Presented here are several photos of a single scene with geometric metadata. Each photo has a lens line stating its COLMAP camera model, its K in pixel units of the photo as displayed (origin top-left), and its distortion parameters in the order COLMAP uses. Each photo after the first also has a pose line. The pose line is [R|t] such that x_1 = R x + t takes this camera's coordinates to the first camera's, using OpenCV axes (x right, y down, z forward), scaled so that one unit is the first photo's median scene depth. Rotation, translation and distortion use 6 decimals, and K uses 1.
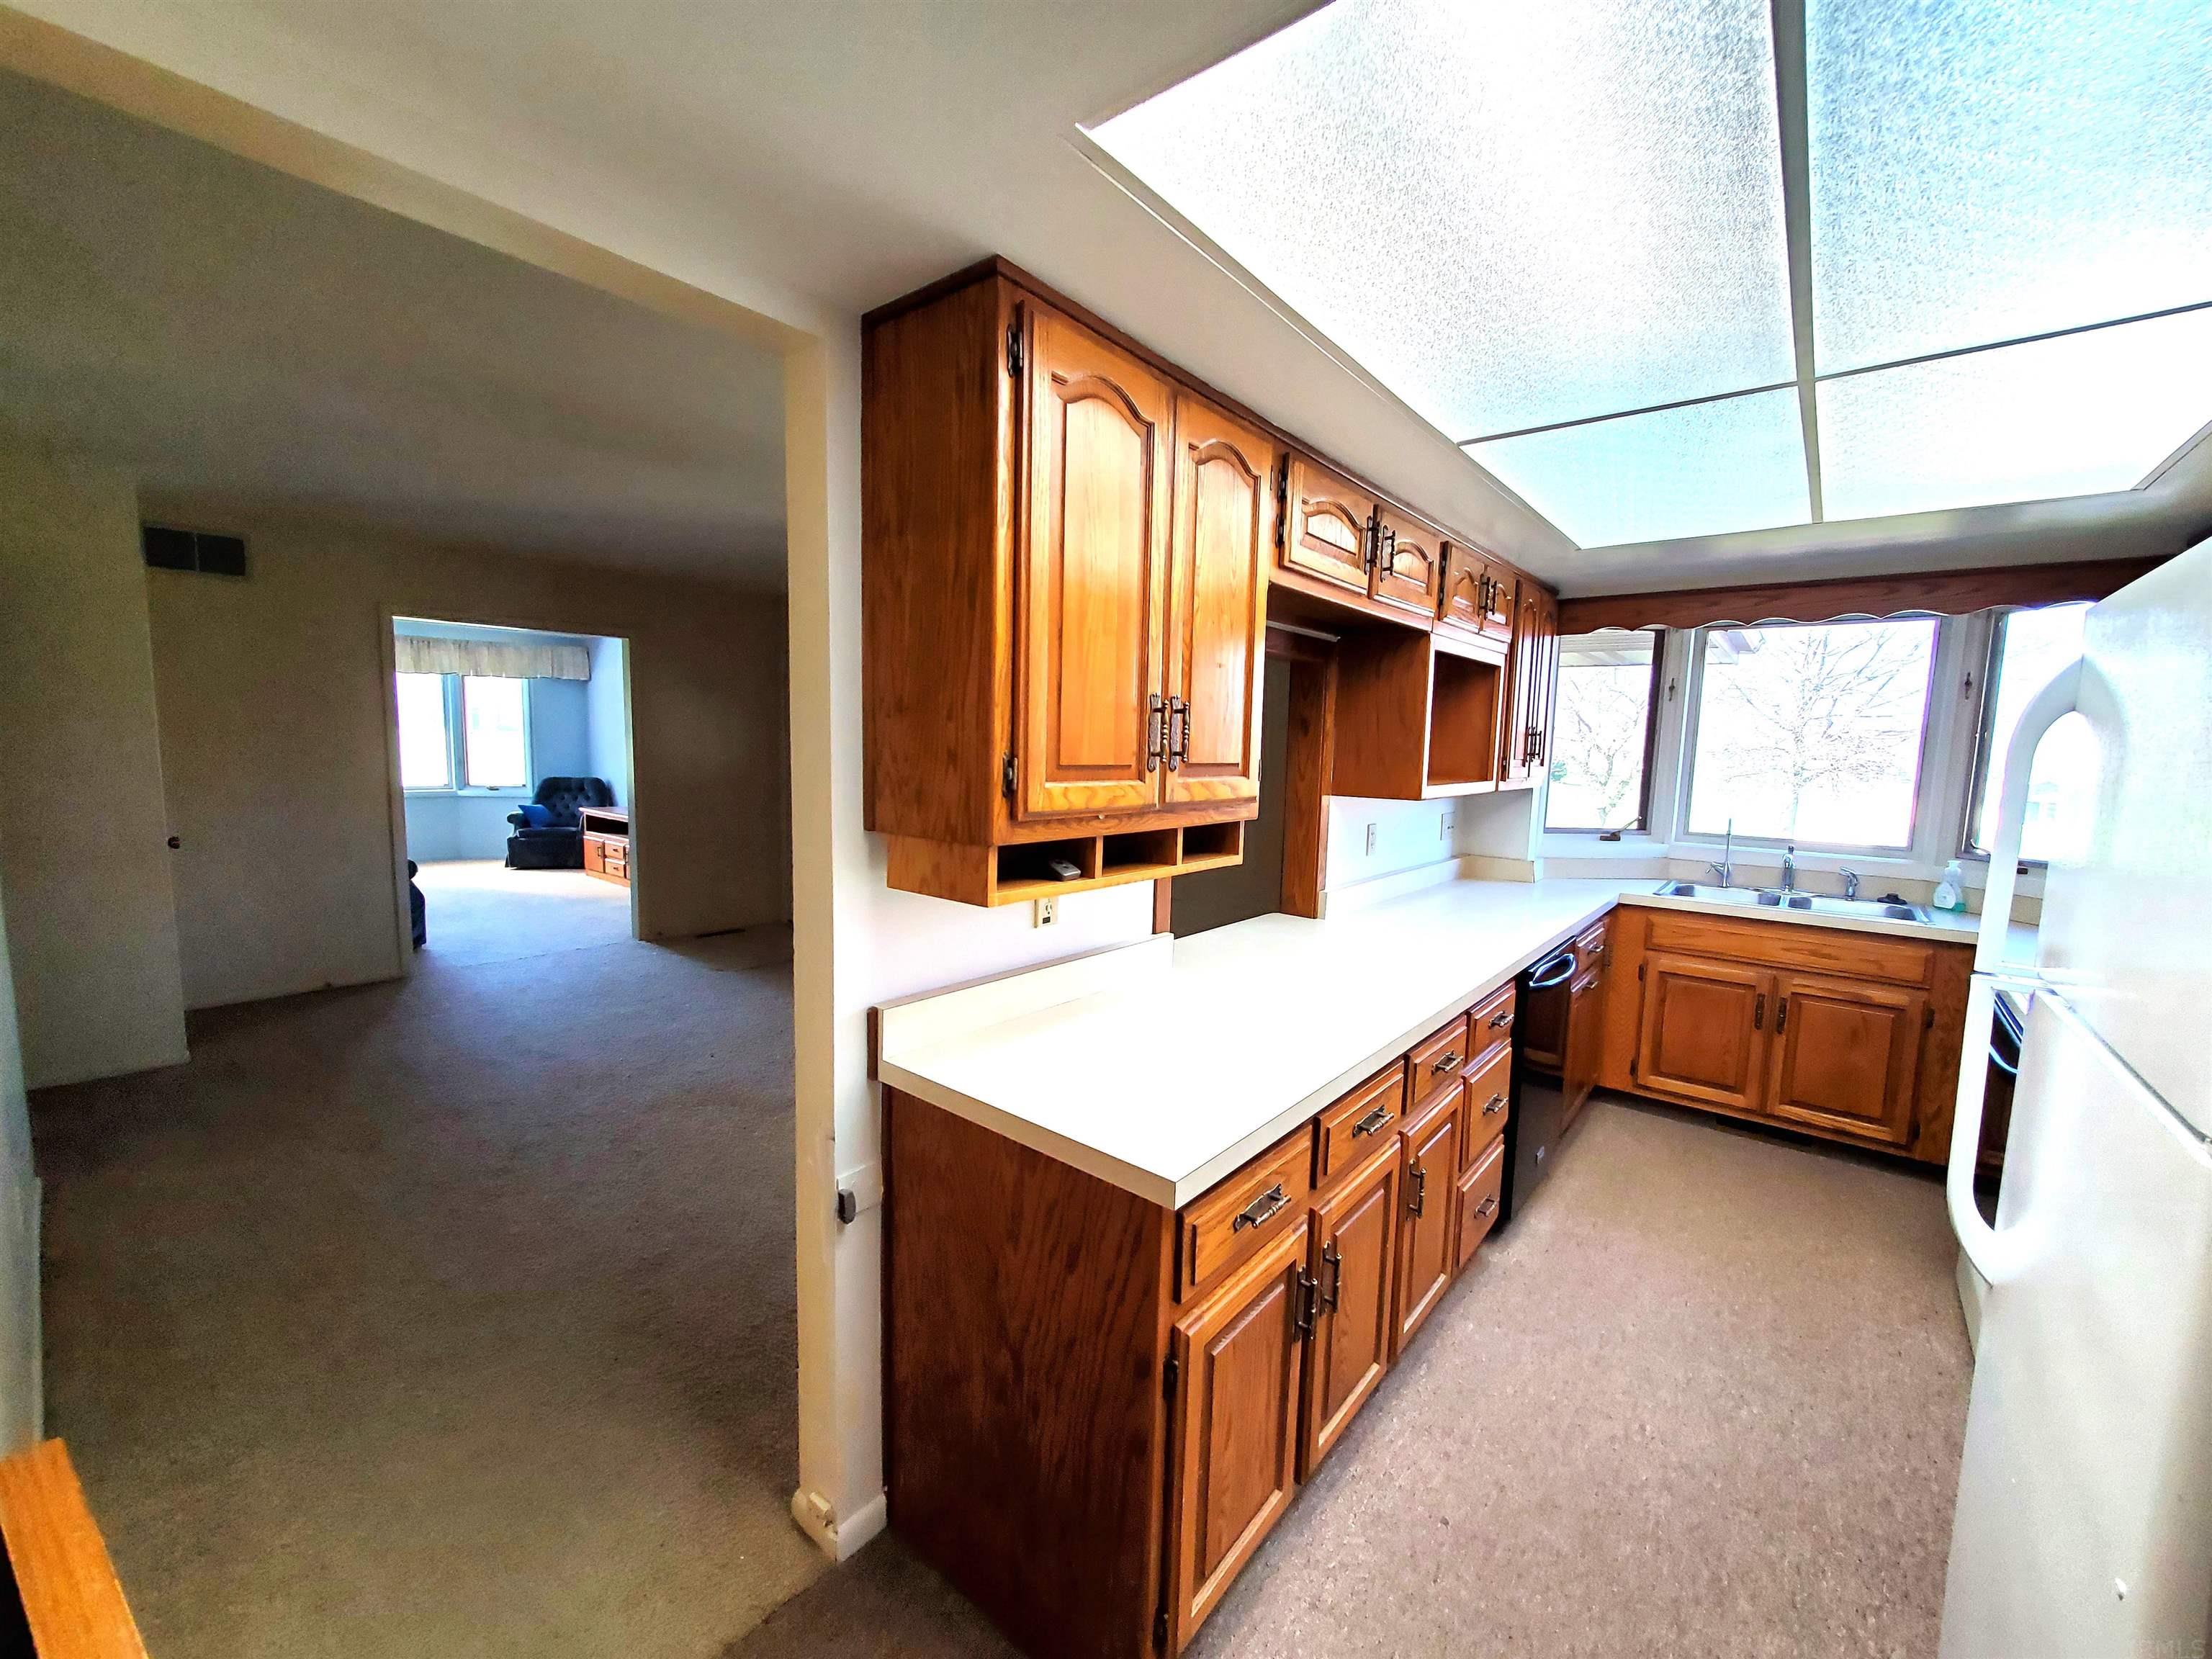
lens RADIAL K [[884.0, 0, 1114.7], [0, 884.0, 836.0], [0, 0, 1]] dist [0.001241, -0.000999]
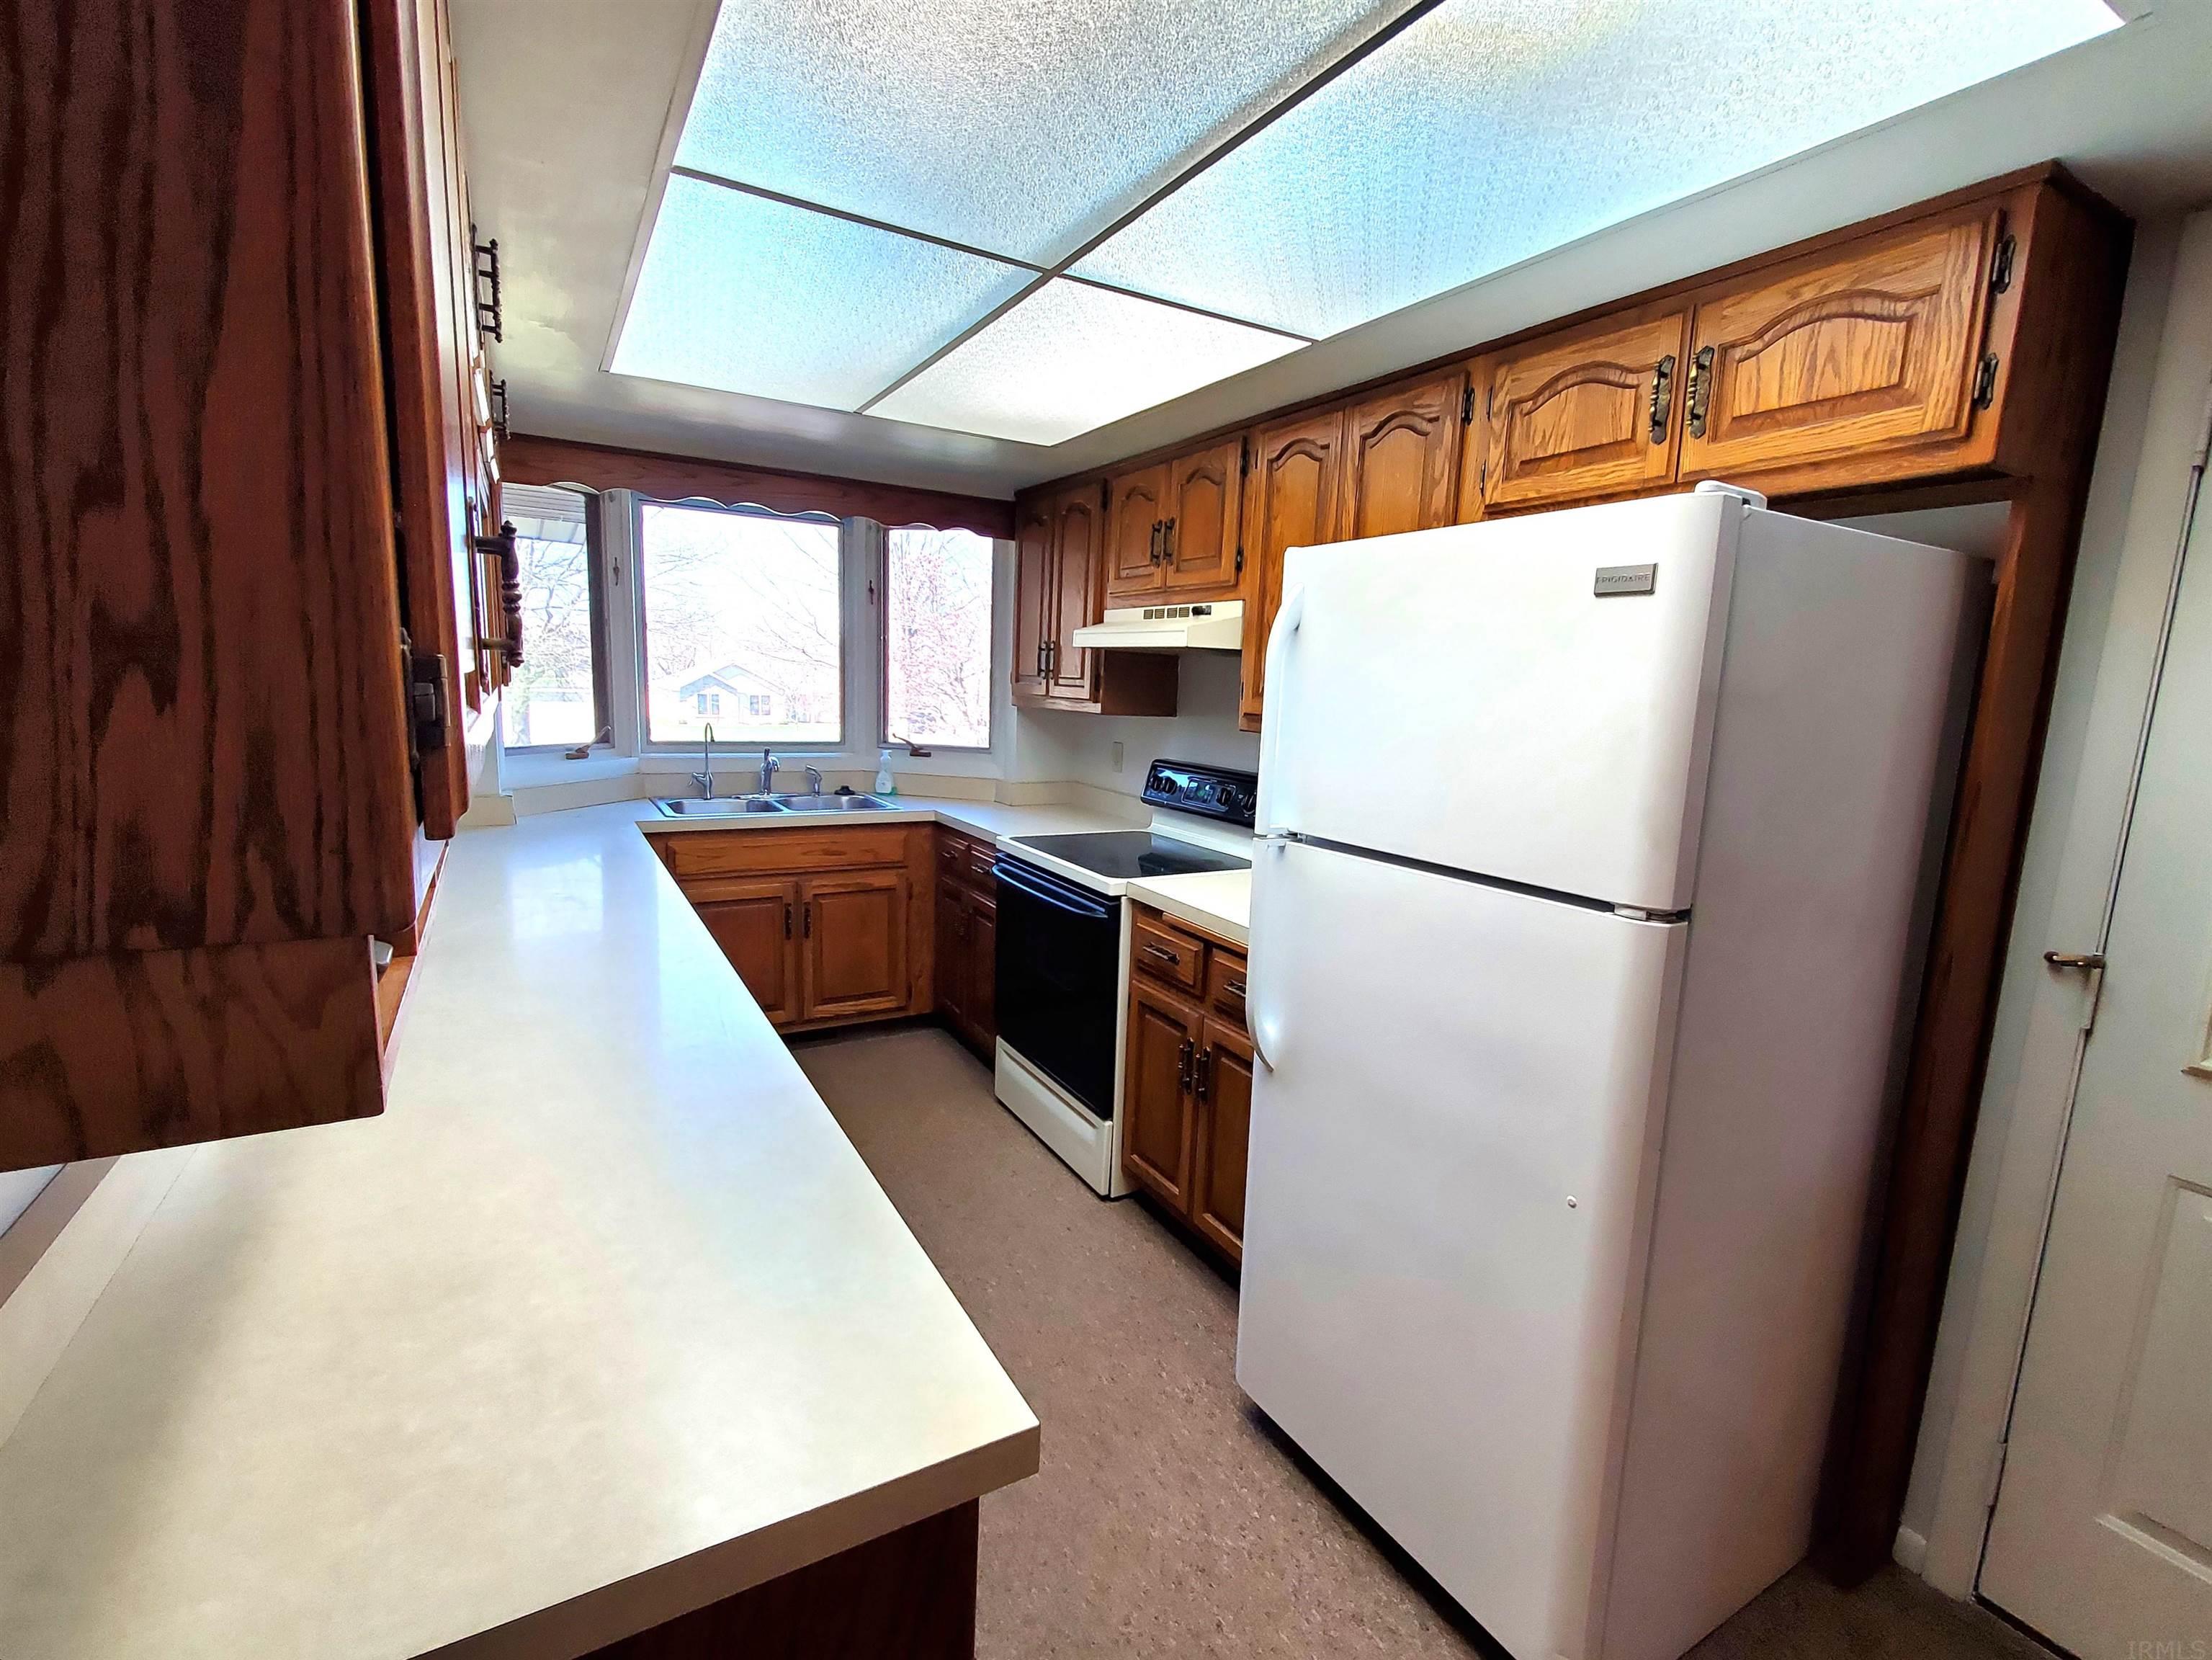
lens RADIAL K [[1020.8, 0, 1120.8], [0, 1020.8, 844.7], [0, 0, 1]] dist [0.008318, -0.000695]
pose [[0.336152, -0.163428, 0.927520, -0.250255], [0.071477, 0.986416, 0.147901, -0.035074], [-0.939092, 0.016579, 0.343267, 0.388044]]
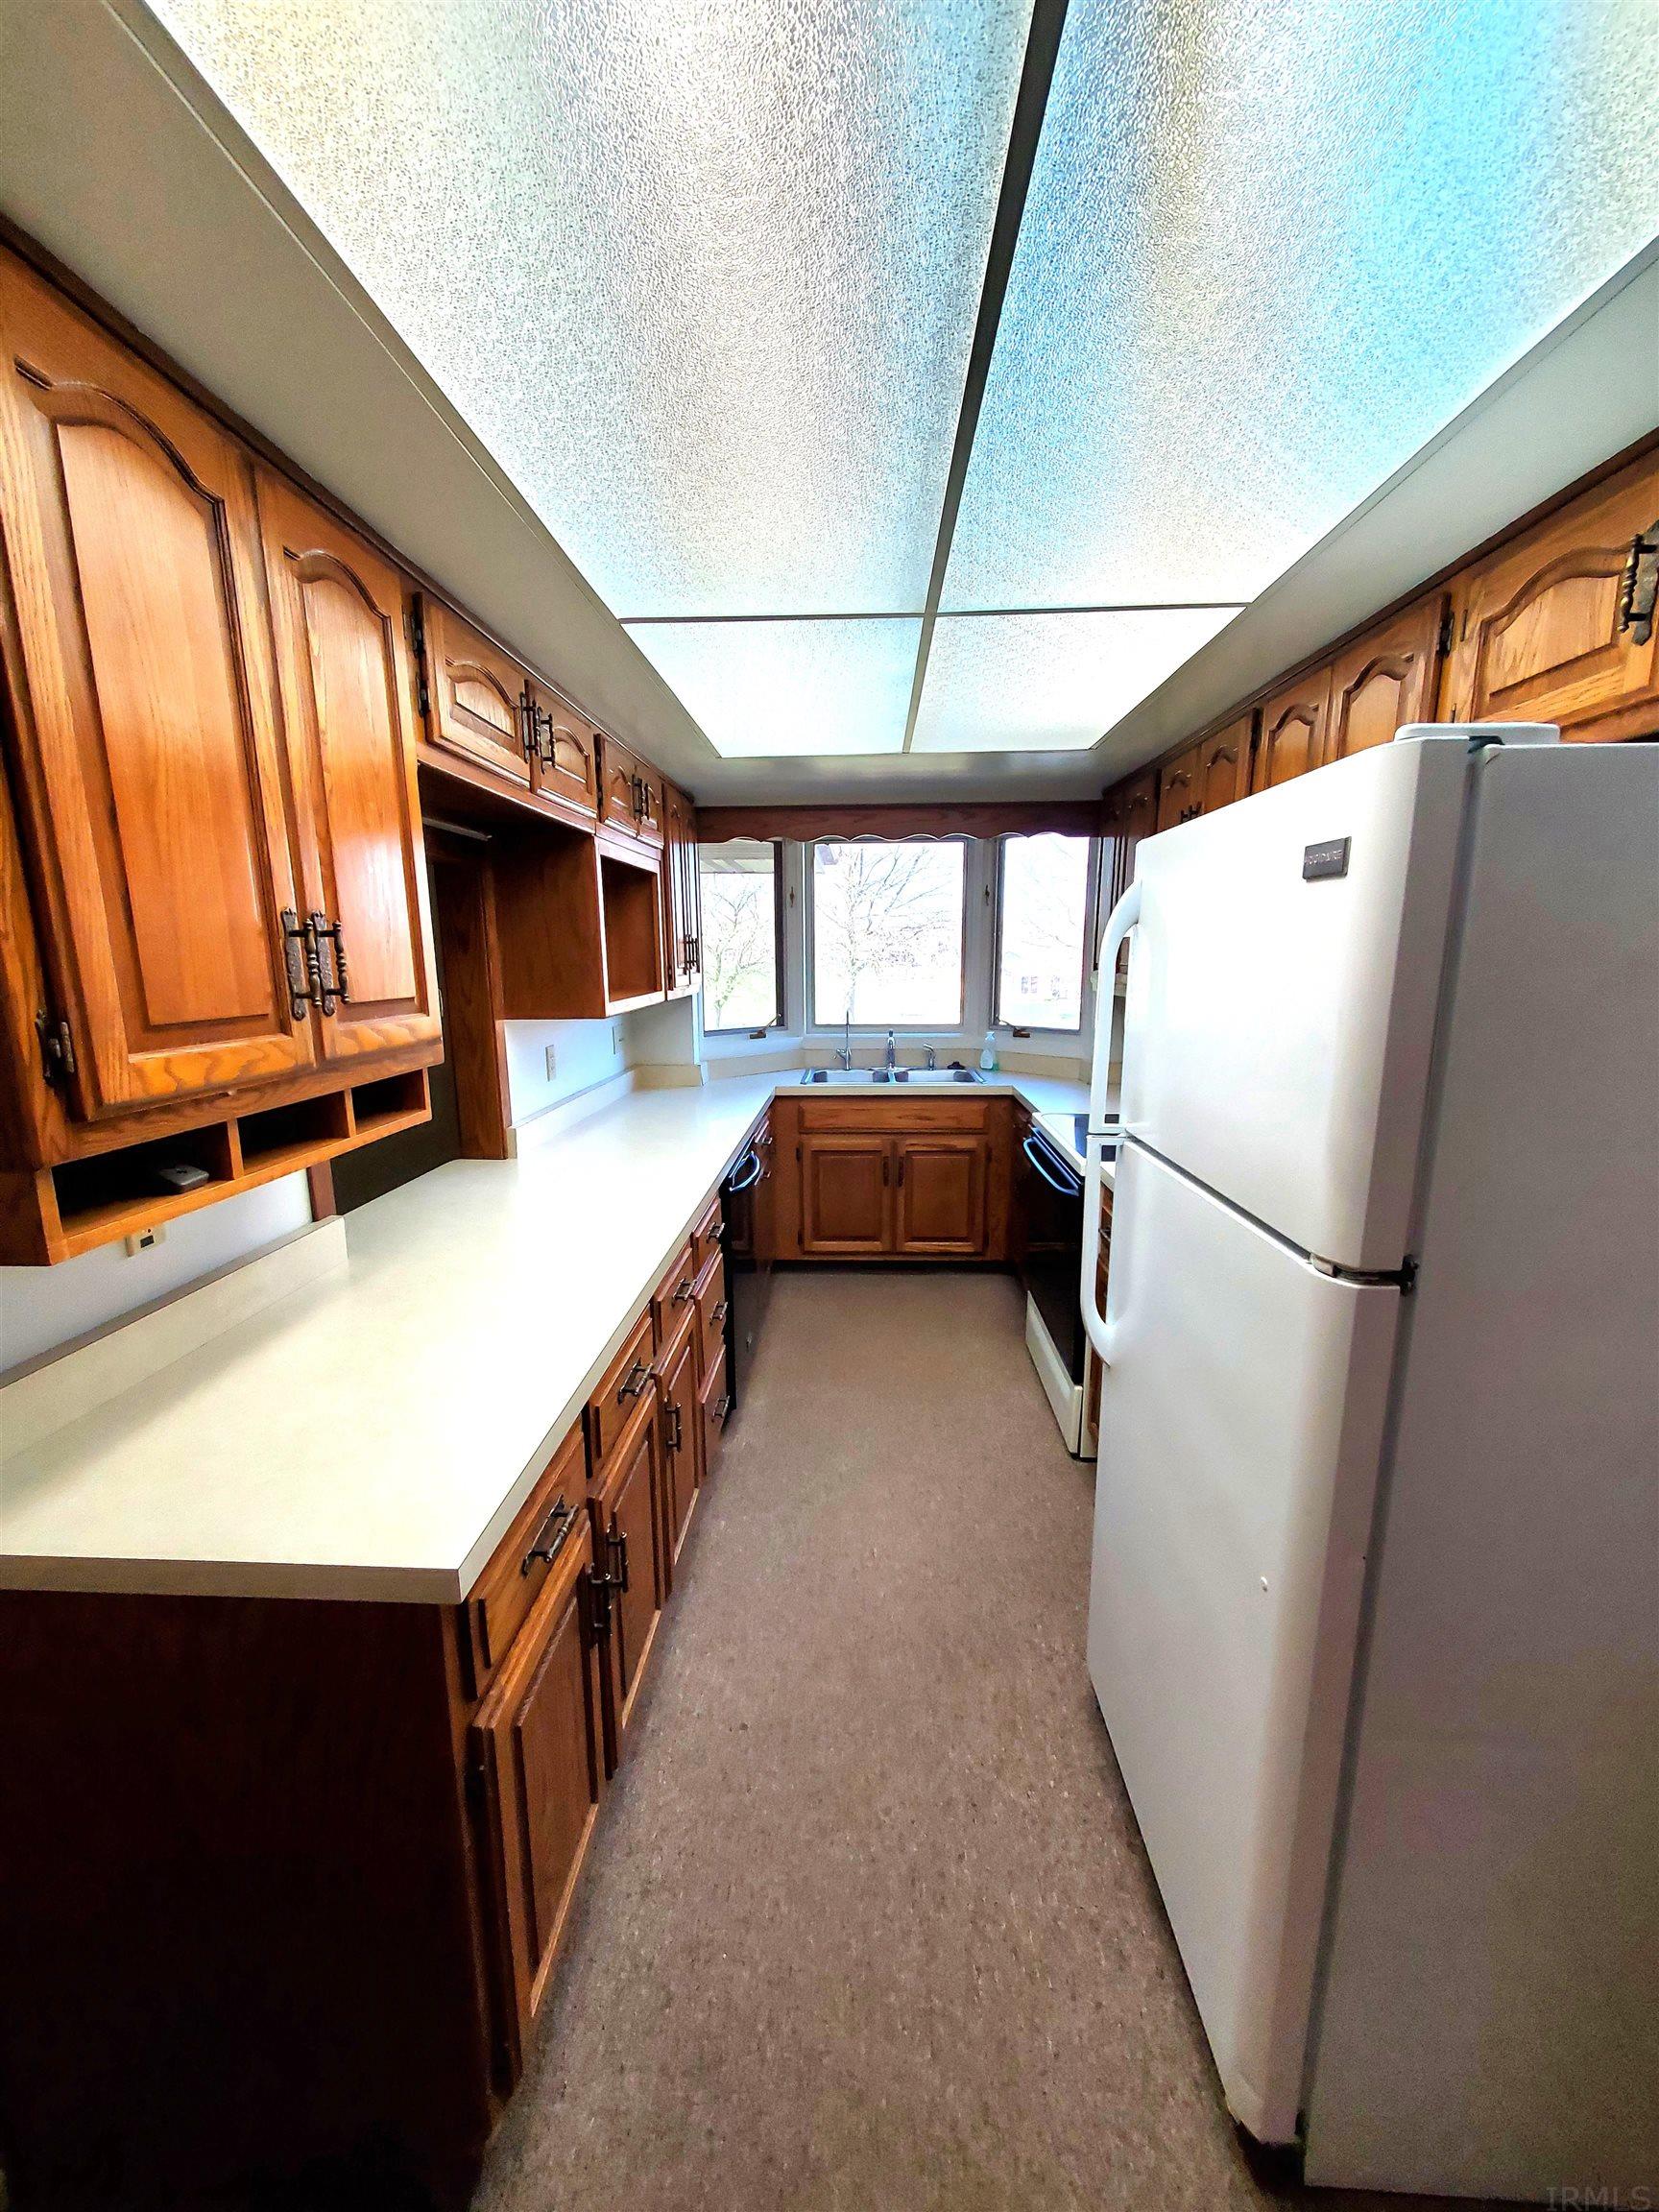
lens RADIAL K [[884.0, 0, 825.3], [0, 884.0, 1129.1], [0, 0, 1]] dist [0.001241, -0.000999]
pose [[0.803322, -0.149154, 0.576564, -0.031668], [0.091791, 0.987571, 0.127587, -0.027056], [-0.588428, -0.049570, 0.807029, 0.114600]]
